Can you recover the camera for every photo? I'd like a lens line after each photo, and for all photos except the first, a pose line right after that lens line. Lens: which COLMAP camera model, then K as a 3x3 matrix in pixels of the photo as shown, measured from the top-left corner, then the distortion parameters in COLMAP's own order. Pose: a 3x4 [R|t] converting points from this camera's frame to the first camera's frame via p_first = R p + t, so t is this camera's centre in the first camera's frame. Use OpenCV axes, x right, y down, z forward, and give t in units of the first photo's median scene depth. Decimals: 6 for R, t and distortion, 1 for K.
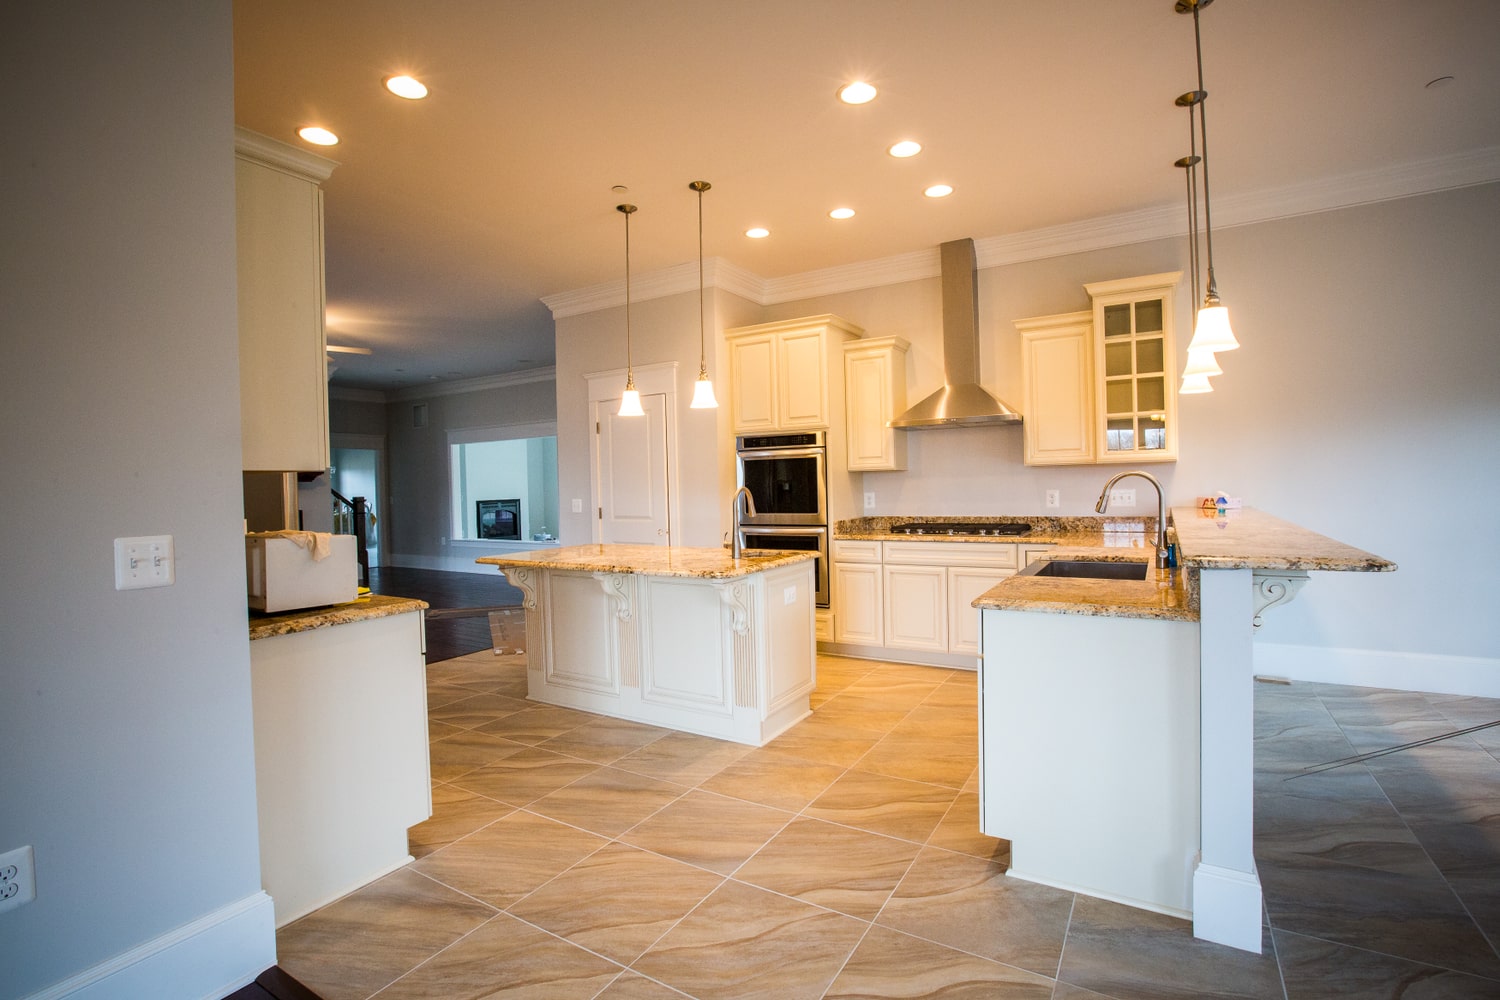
lens RADIAL K [[697.5, 0, 746.4], [0, 697.5, 492.9], [0, 0, 1]] dist [-0.078468, 0.037779]
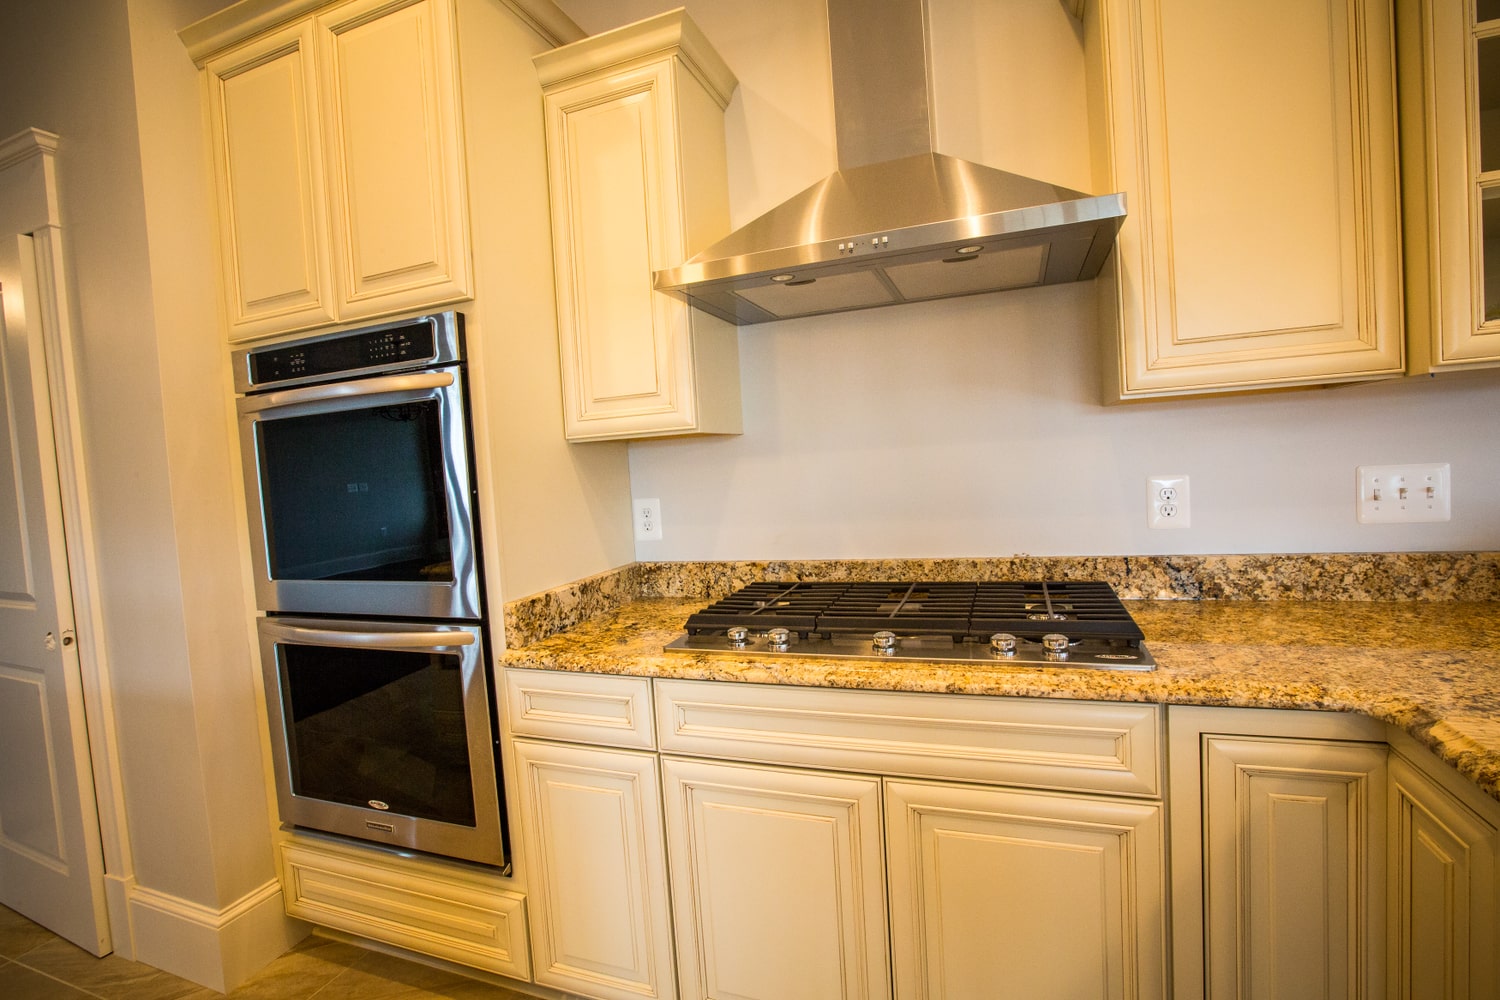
lens RADIAL K [[697.5, 0, 746.4], [0, 697.5, 492.9], [0, 0, 1]] dist [-0.078468, 0.037779]
pose [[0.982743, -0.046732, 0.178975, 0.177765], [0.042142, 0.998680, 0.029365, -0.013262], [-0.180112, -0.021315, 0.983415, 0.680954]]
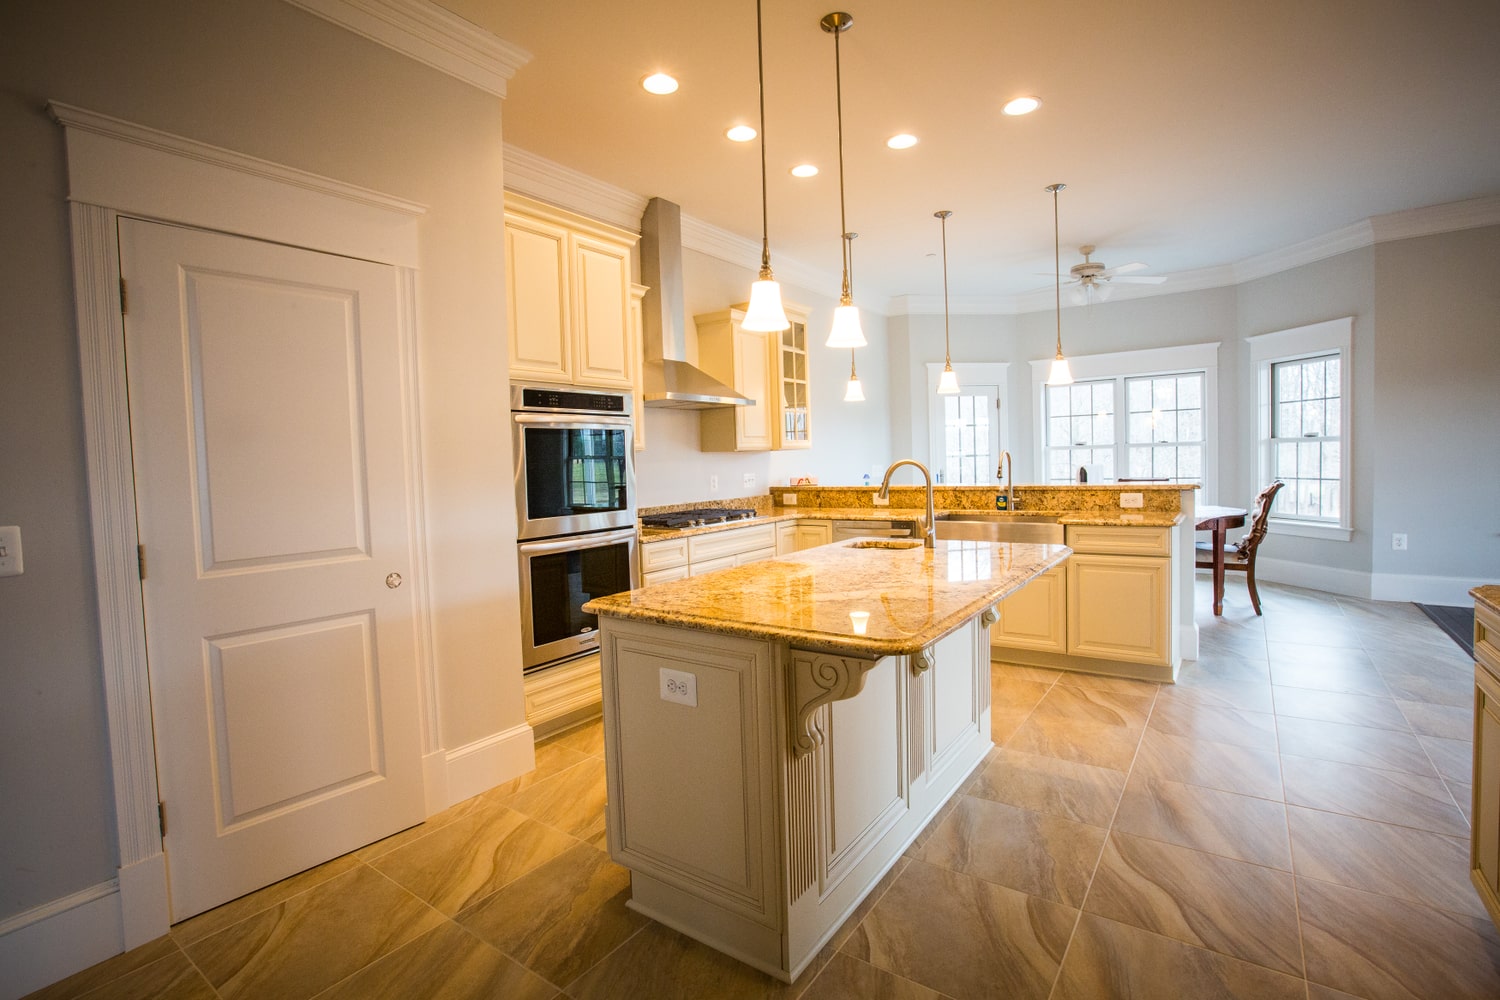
lens RADIAL K [[697.5, 0, 746.4], [0, 697.5, 492.9], [0, 0, 1]] dist [-0.078468, 0.037779]
pose [[0.085599, -0.023276, 0.996058, -0.592545], [0.045421, 0.998779, 0.019436, 0.004468], [-0.995294, 0.043578, 0.086552, 0.819484]]
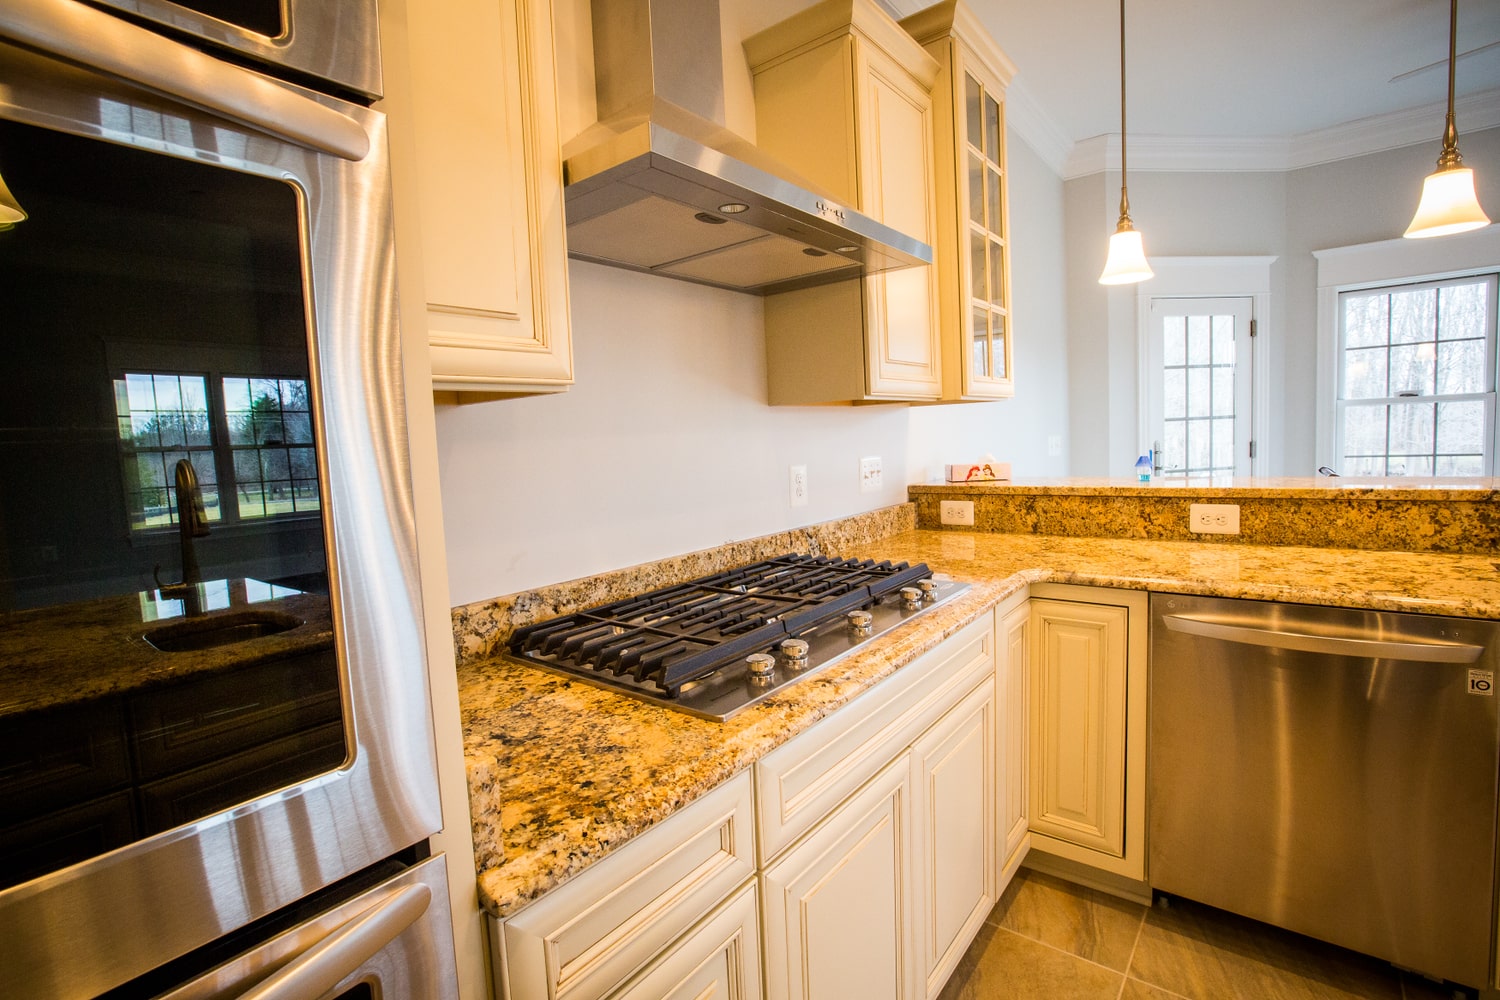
lens RADIAL K [[697.5, 0, 746.4], [0, 697.5, 492.9], [0, 0, 1]] dist [-0.078468, 0.037779]
pose [[0.129688, -0.060730, 0.989693, 0.016776], [0.059656, 0.996792, 0.053349, -0.010828], [-0.989759, 0.052122, 0.132894, 0.931009]]
